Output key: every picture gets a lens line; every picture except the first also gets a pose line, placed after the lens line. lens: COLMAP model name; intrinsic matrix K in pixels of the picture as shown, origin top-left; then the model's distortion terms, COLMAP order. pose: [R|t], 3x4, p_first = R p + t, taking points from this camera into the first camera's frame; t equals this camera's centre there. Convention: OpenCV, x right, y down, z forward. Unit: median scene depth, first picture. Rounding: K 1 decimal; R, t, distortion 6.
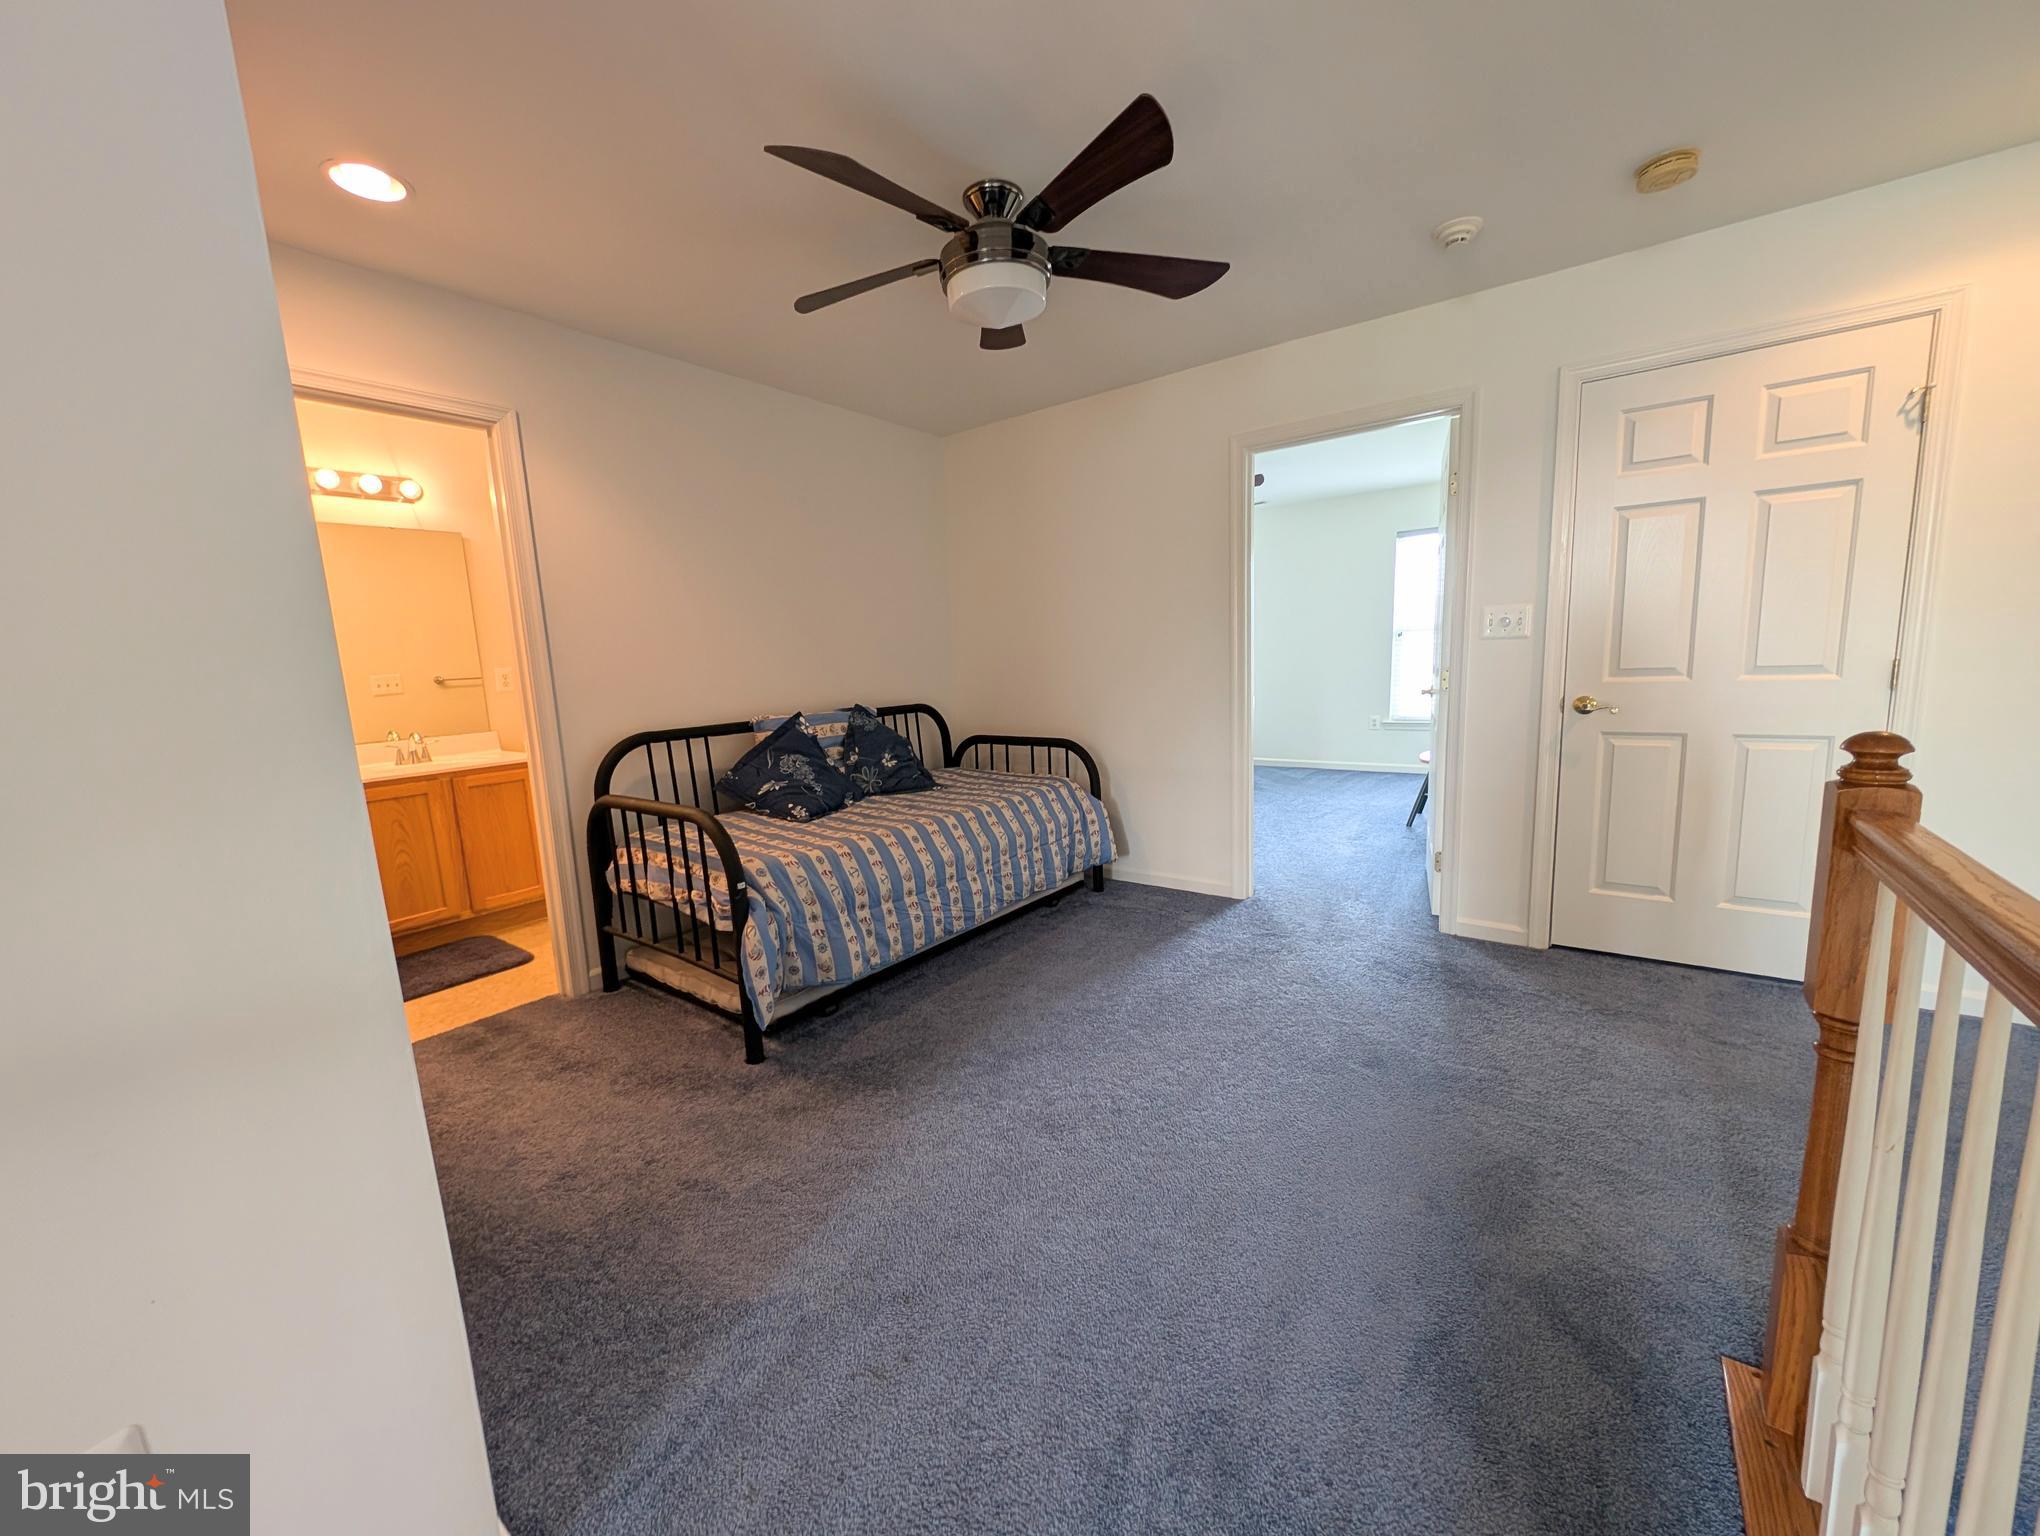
lens RADIAL K [[773.6, 0, 1013.2], [0, 773.6, 768.0], [0, 0, 1]] dist [0.008565, -0.008136]
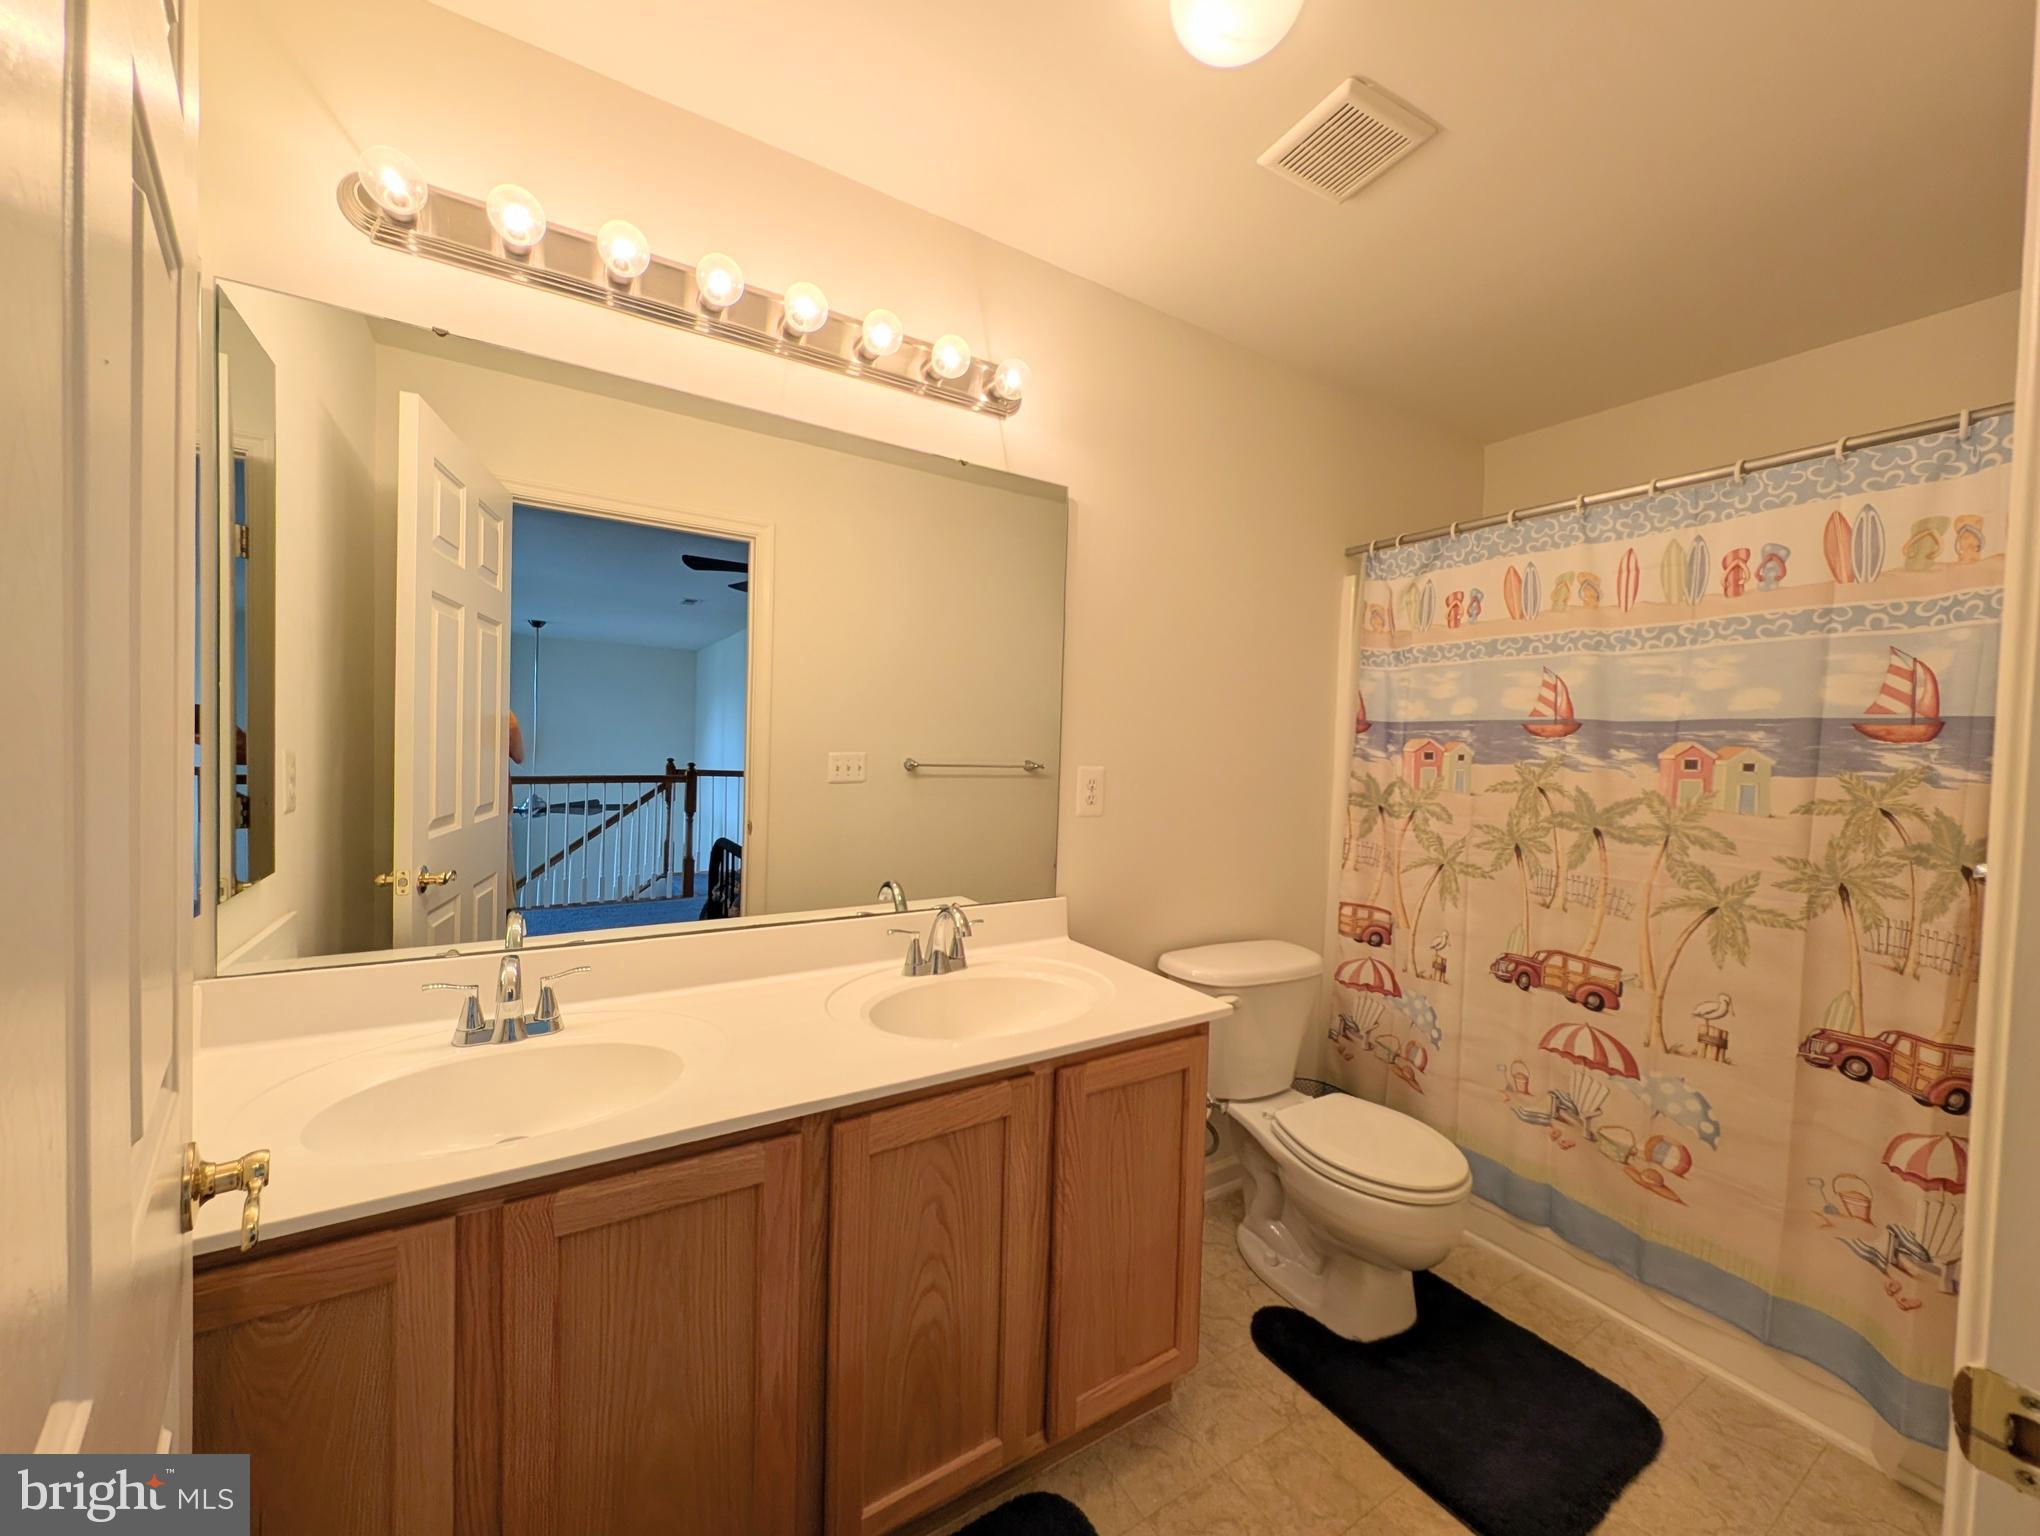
lens RADIAL K [[773.6, 0, 1013.2], [0, 773.6, 768.0], [0, 0, 1]] dist [0.008565, -0.008136]
pose [[0.928808, 0.090152, -0.359429, -0.574168], [-0.129944, 0.987601, -0.088081, -0.086407], [0.347032, 0.128516, 0.929006, 0.581596]]
